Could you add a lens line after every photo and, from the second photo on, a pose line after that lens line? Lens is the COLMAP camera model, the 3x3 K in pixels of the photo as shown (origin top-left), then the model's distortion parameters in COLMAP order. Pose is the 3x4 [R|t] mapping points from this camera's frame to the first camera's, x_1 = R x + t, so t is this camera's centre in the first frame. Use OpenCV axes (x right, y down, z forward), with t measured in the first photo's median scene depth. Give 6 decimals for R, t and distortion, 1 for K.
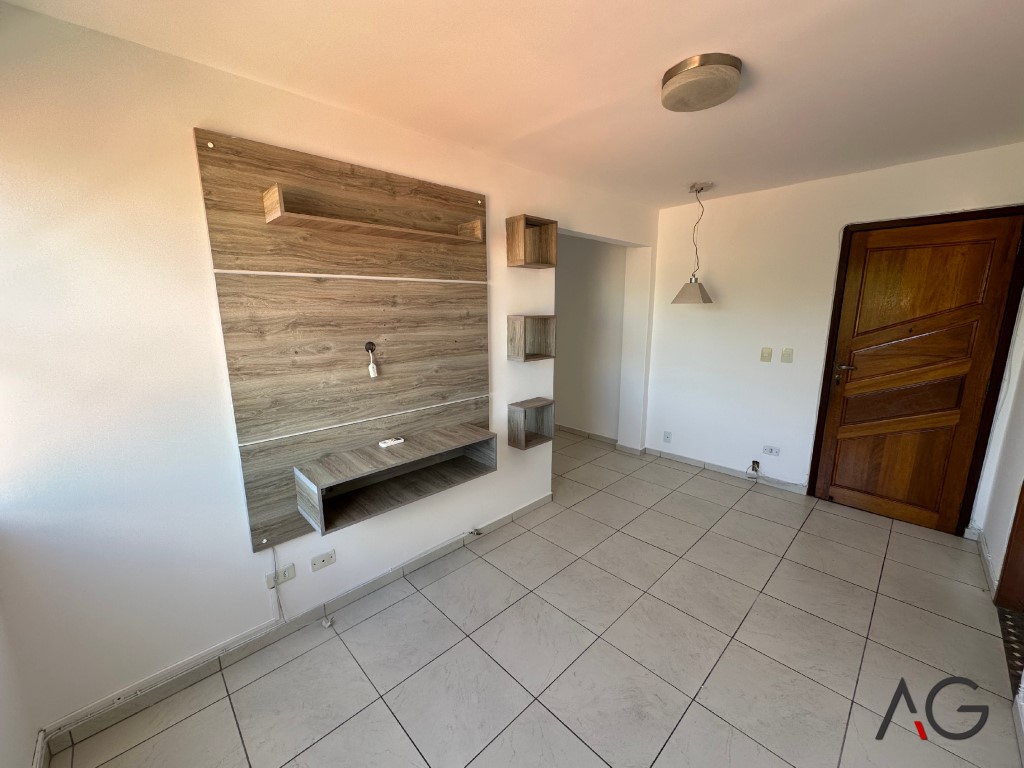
lens RADIAL K [[408.5, 0, 517.3], [0, 408.5, 385.8], [0, 0, 1]] dist [-0.003059, -0.000092]
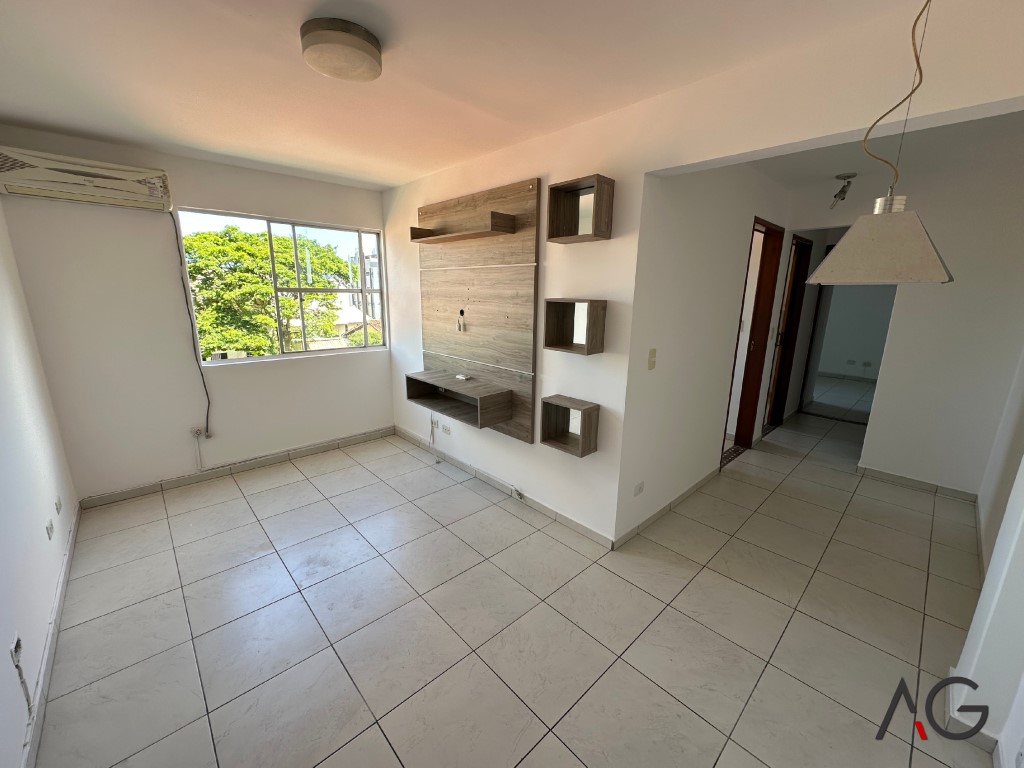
lens RADIAL K [[408.5, 0, 509.6], [0, 408.5, 386.4], [0, 0, 1]] dist [-0.003059, -0.000092]
pose [[-0.025307, 0.236284, -0.971354, 1.145277], [-0.206748, 0.949421, 0.236335, -0.219268], [0.978067, 0.206807, 0.024824, 1.123730]]
